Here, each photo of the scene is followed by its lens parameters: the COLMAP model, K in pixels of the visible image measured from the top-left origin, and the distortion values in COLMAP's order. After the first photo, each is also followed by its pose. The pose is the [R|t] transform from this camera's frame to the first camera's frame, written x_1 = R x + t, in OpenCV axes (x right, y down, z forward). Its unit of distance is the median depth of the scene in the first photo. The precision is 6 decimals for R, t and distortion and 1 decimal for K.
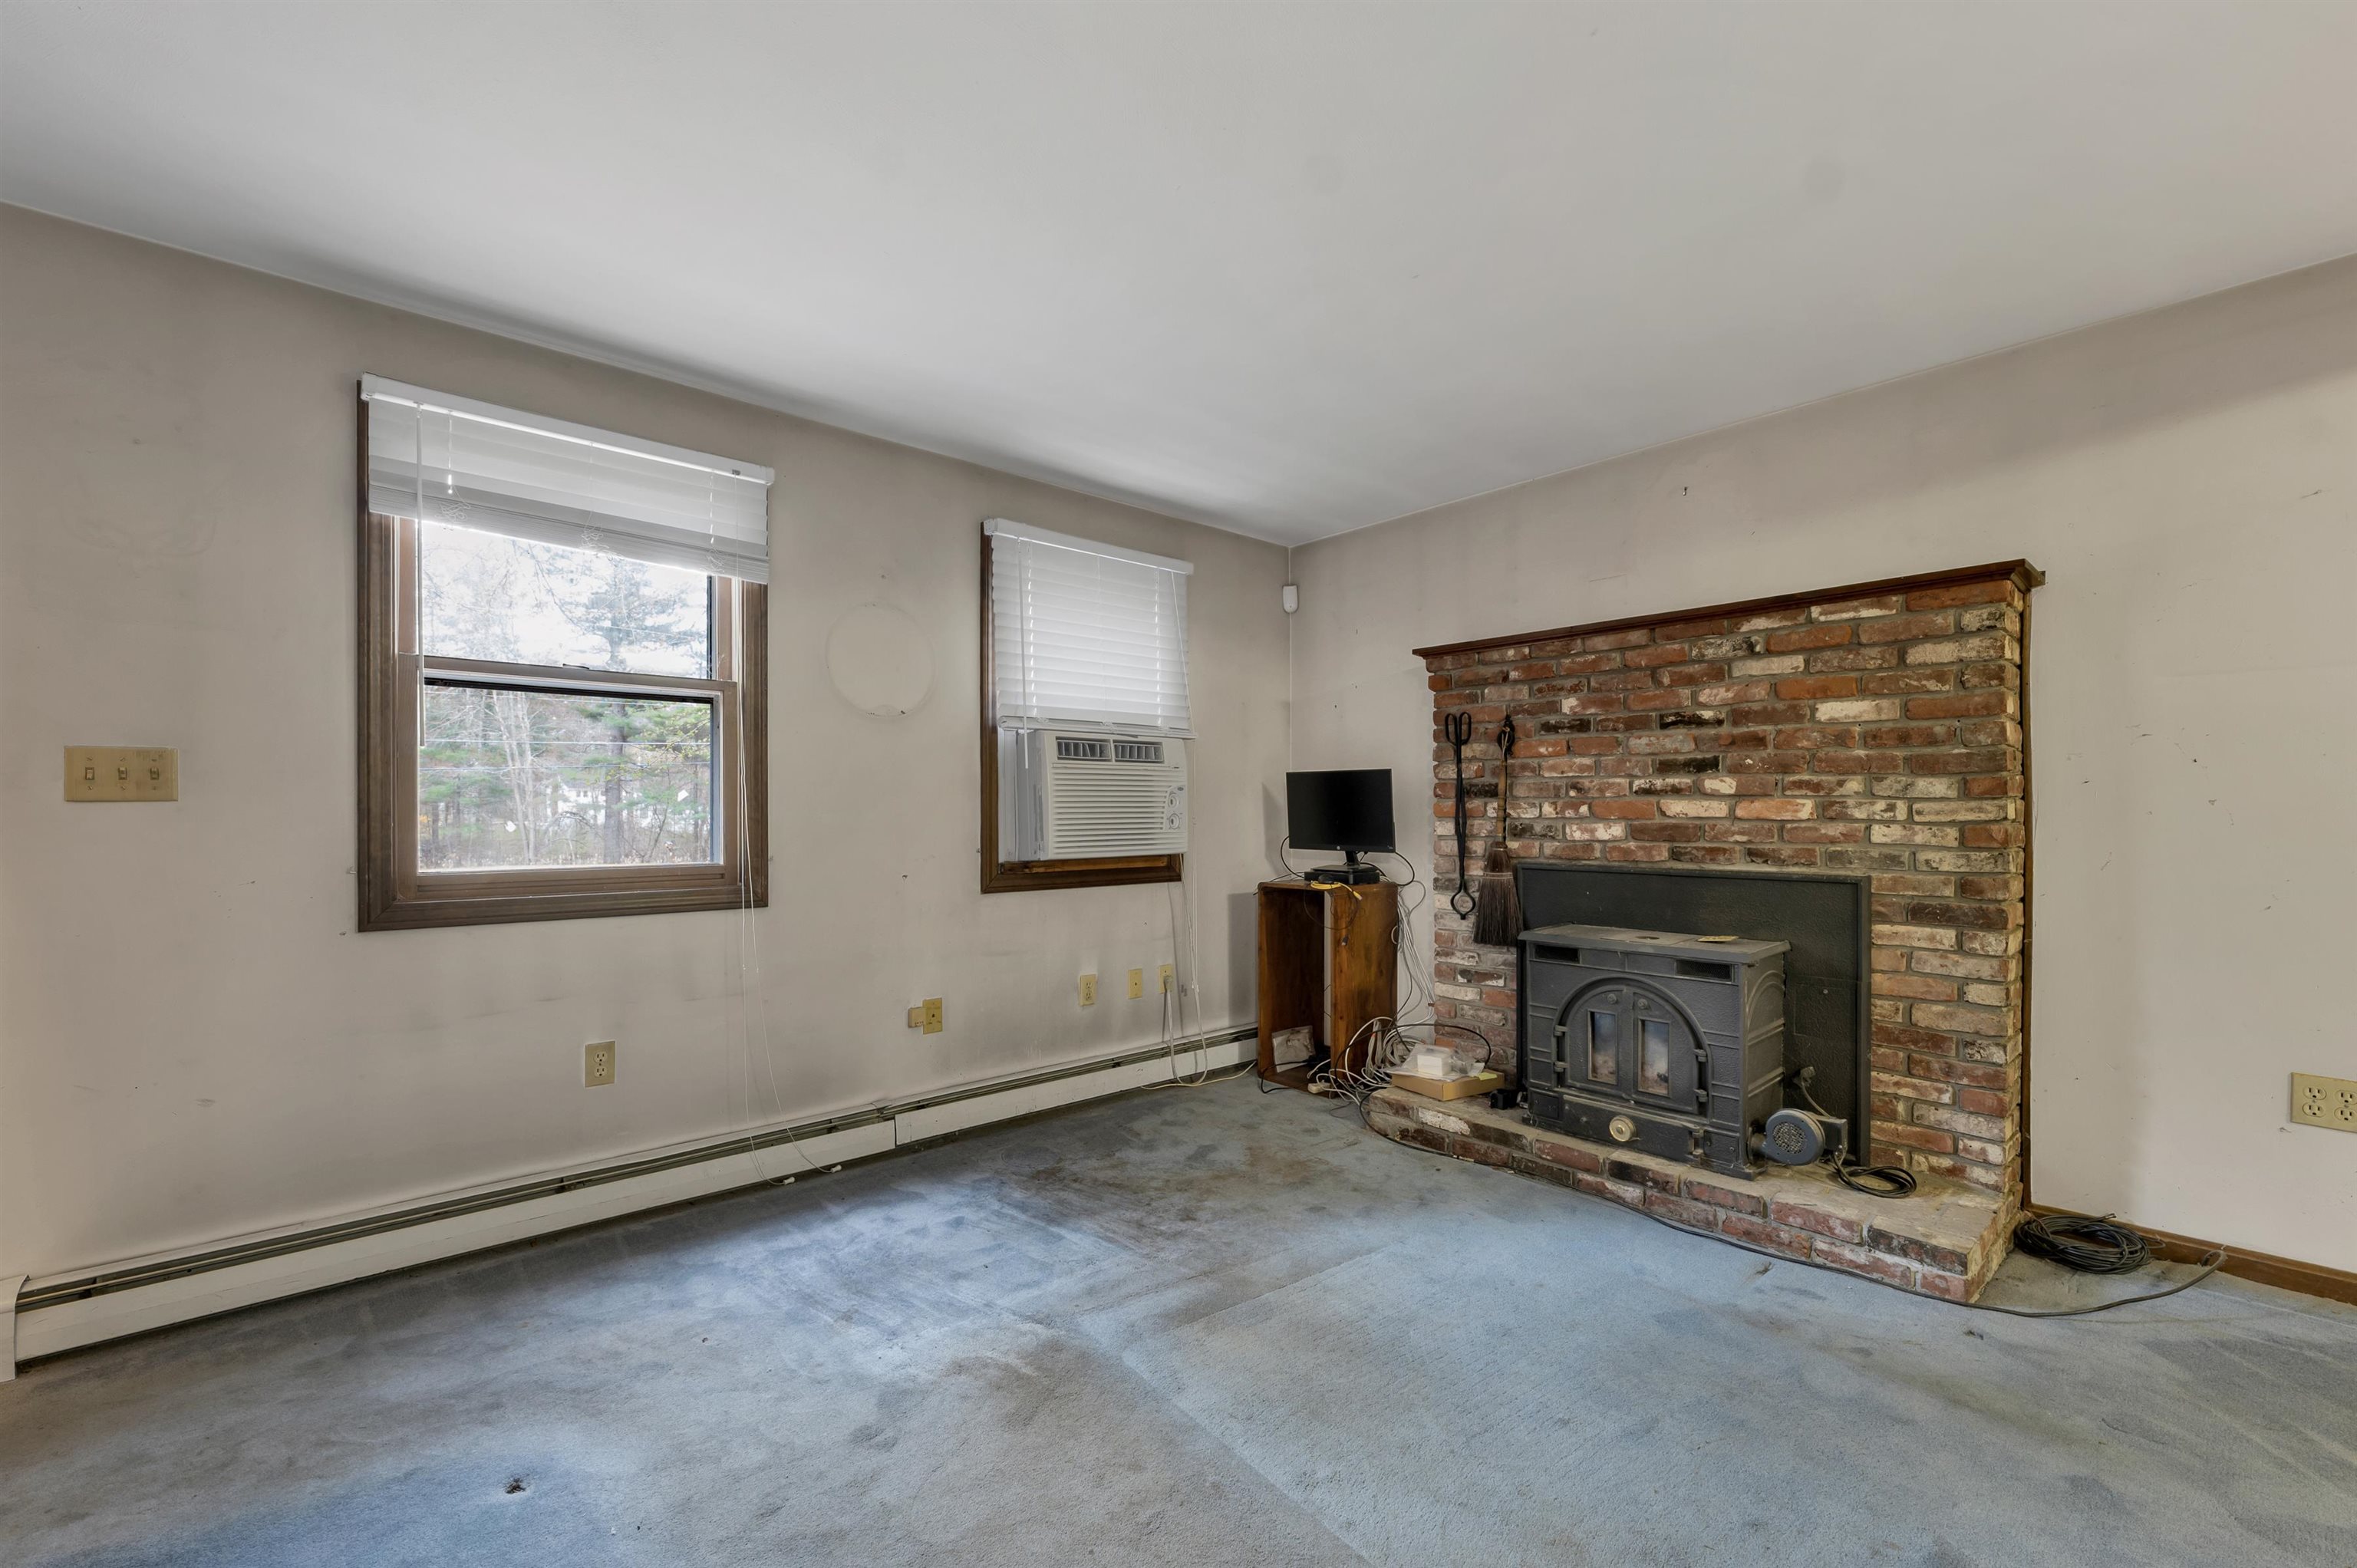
lens RADIAL K [[967.1, 0, 1176.6], [0, 967.1, 819.7], [0, 0, 1]] dist [-0.000441, -0.000022]
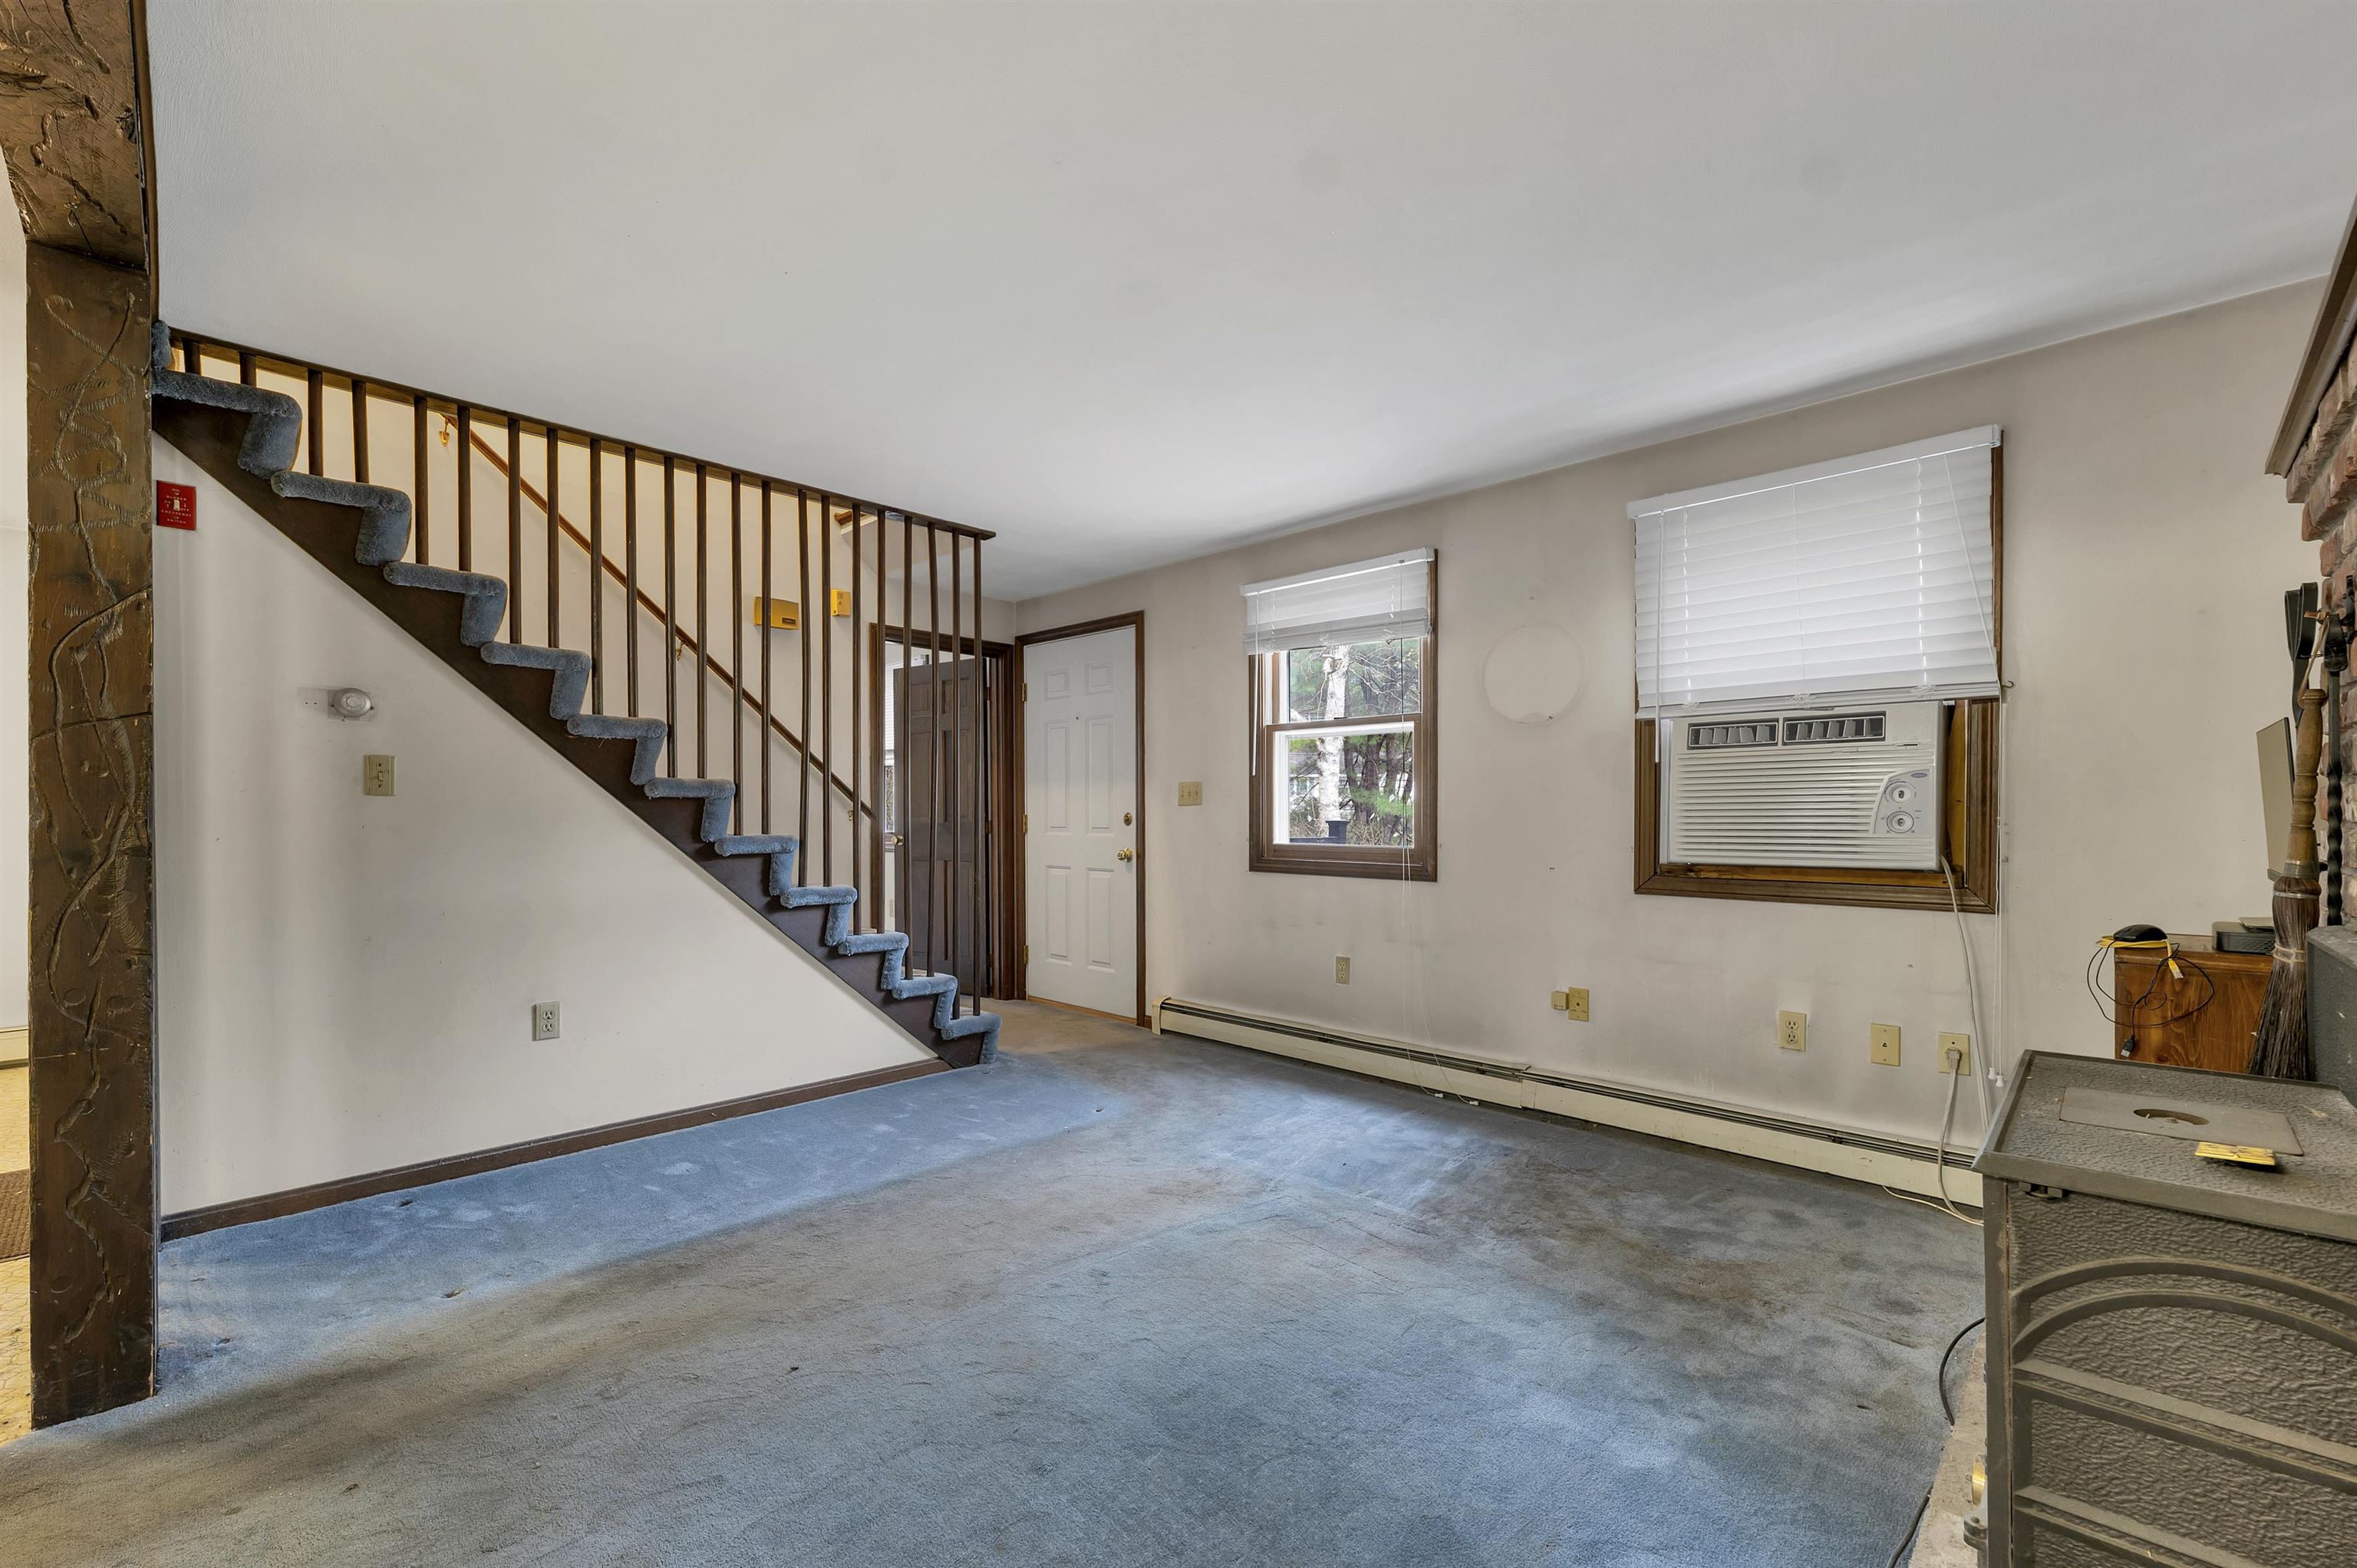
lens RADIAL K [[967.1, 0, 1176.6], [0, 967.1, 819.7], [0, 0, 1]] dist [-0.000441, -0.000022]
pose [[0.079602, 0.009668, -0.996780, 0.808707], [-0.005504, 0.999942, 0.009259, -0.004058], [0.996811, 0.004749, 0.079651, 0.516164]]
